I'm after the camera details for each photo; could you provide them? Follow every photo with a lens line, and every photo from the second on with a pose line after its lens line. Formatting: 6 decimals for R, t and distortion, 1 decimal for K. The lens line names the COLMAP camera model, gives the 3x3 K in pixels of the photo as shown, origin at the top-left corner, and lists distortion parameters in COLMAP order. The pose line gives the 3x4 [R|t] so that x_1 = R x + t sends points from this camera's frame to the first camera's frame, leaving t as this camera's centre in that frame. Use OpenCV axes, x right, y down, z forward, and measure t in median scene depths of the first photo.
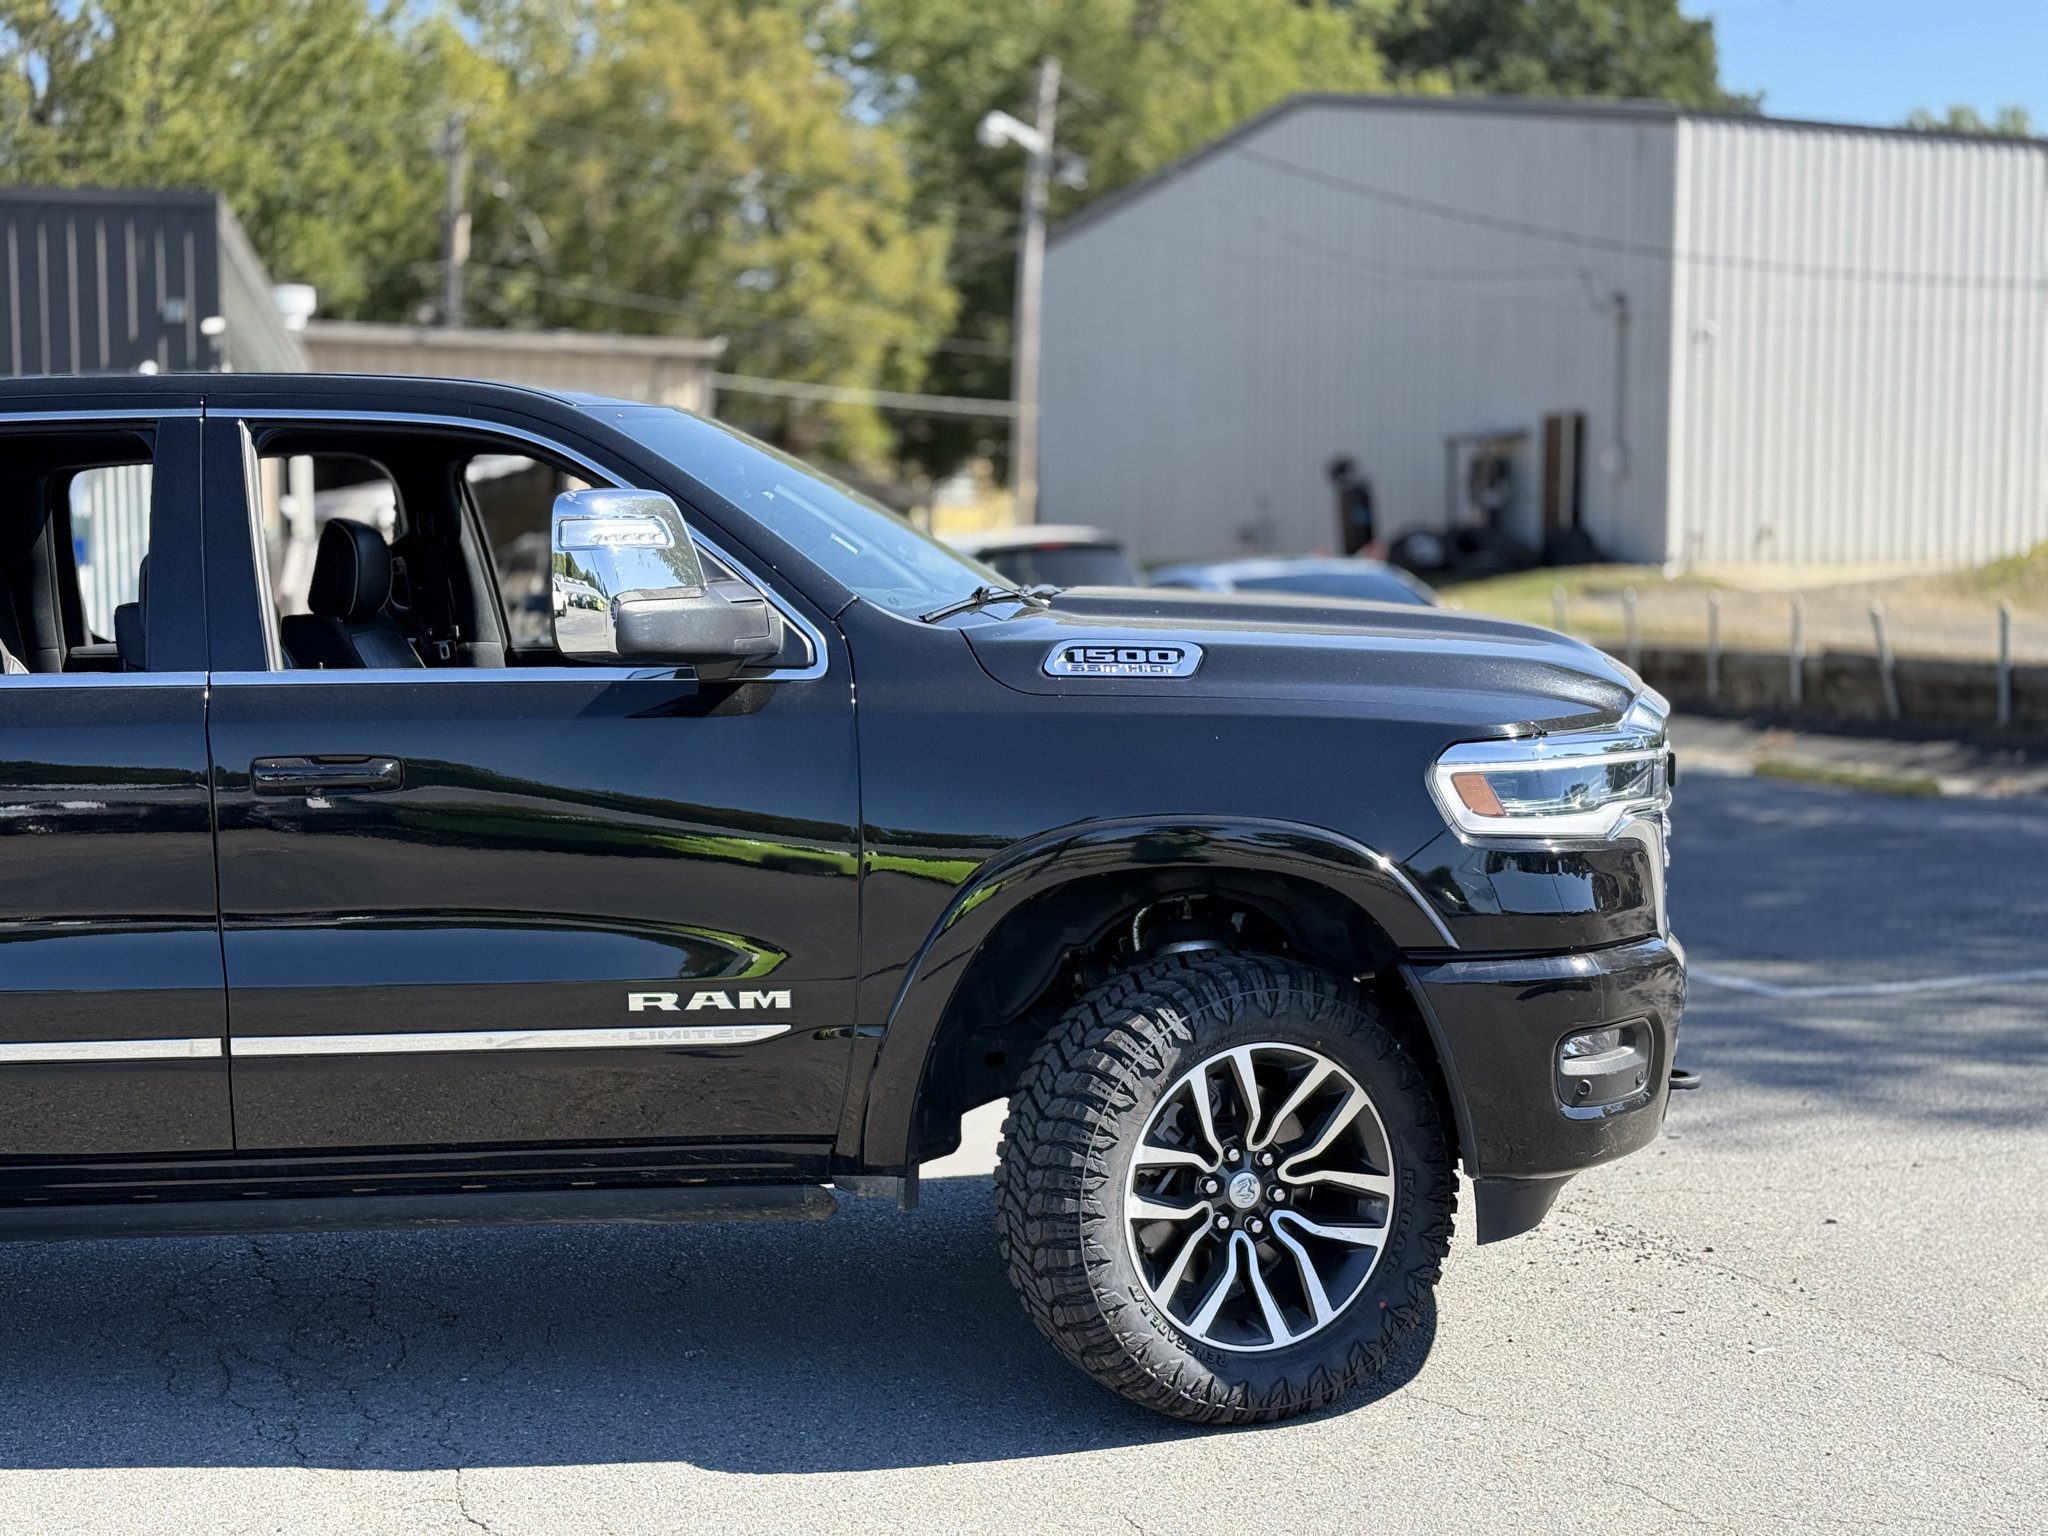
lens RADIAL K [[2861.7, 0, 1009.8], [0, 2861.7, 776.3], [0, 0, 1]] dist [0.127818, 0.000000]
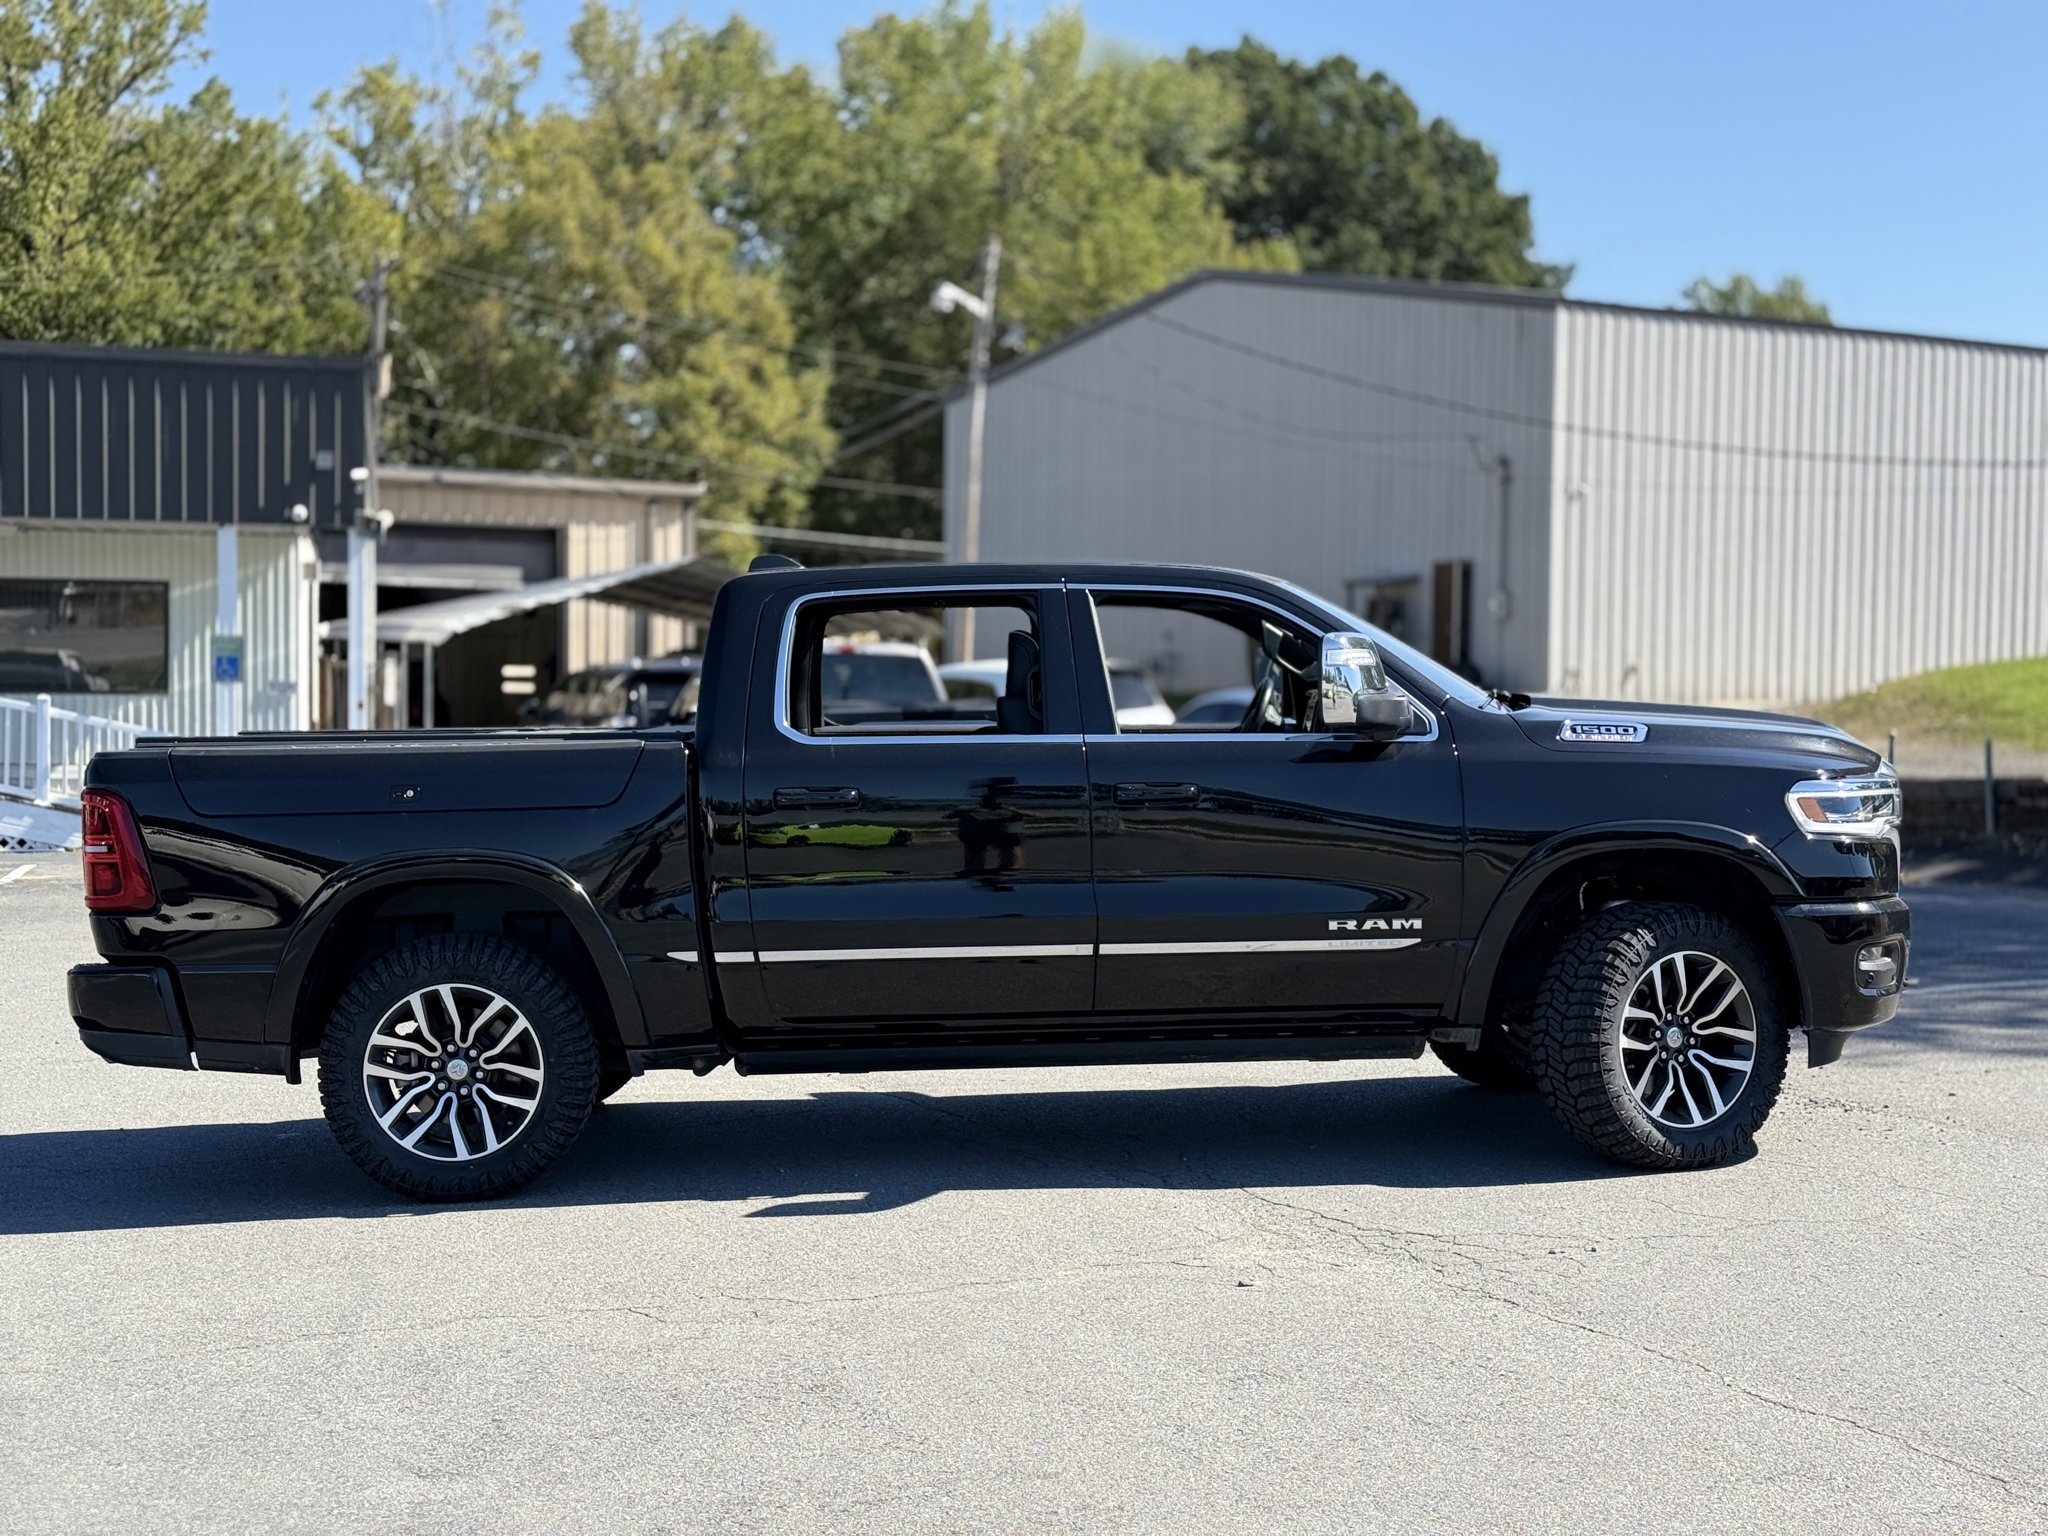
lens RADIAL K [[2861.7, 0, 1034.7], [0, 2861.7, 768.0], [0, 0, 1]] dist [0.127818, 0.000000]
pose [[0.996796, 0.009929, 0.079368, -0.058301], [-0.006118, 0.998823, -0.048126, 0.008861], [-0.079753, 0.047487, 0.995683, -0.093848]]
